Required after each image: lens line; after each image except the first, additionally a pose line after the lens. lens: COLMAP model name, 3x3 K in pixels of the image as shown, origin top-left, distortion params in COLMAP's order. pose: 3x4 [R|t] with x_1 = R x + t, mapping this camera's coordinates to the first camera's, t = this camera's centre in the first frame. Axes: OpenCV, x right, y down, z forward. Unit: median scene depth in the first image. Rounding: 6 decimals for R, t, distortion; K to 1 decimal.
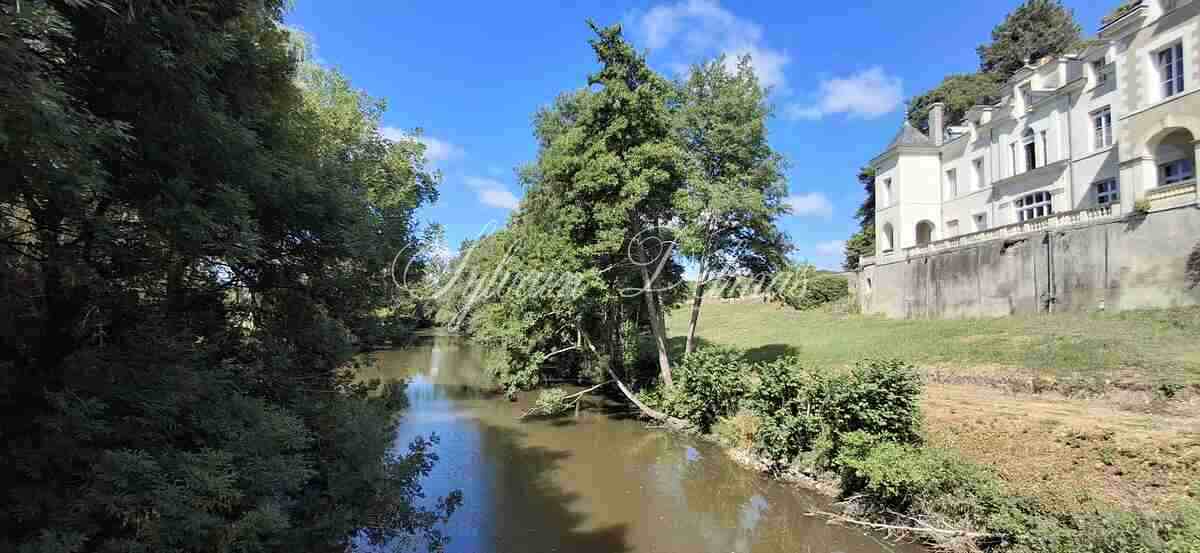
lens RADIAL K [[560.3, 0, 600.0], [0, 560.3, 276.5], [0, 0, 1]] dist [-0.001993, 0.013327]
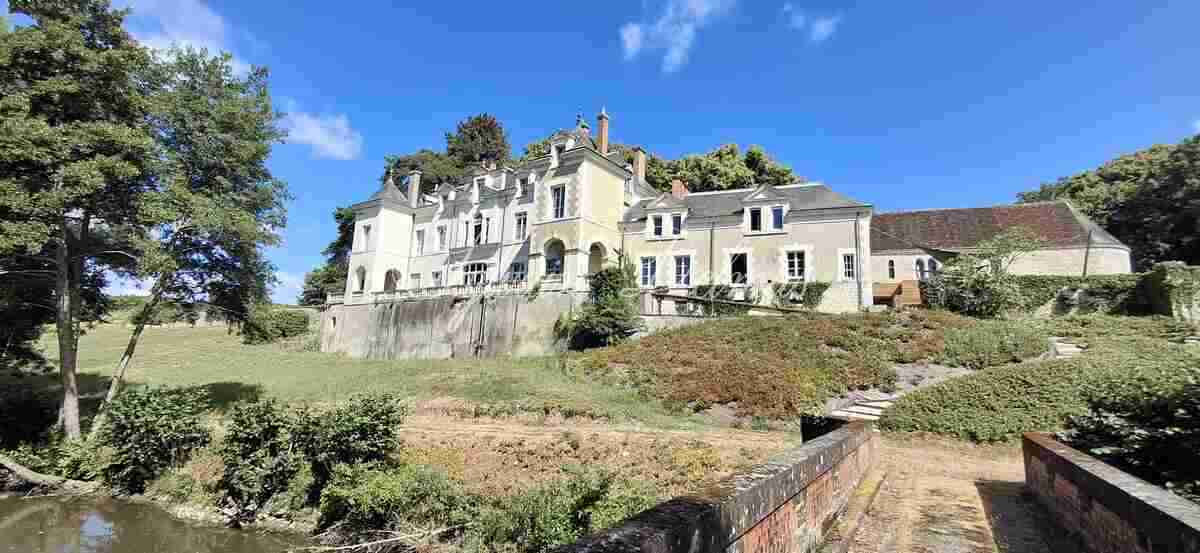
lens RADIAL K [[596.4, 0, 600.0], [0, 596.4, 276.5], [0, 0, 1]] dist [0.001116, -0.000451]
pose [[0.597436, 0.138002, 0.789953, -0.138544], [-0.093017, 0.990358, -0.102664, -0.004125], [-0.796504, -0.012144, 0.604511, -0.053920]]
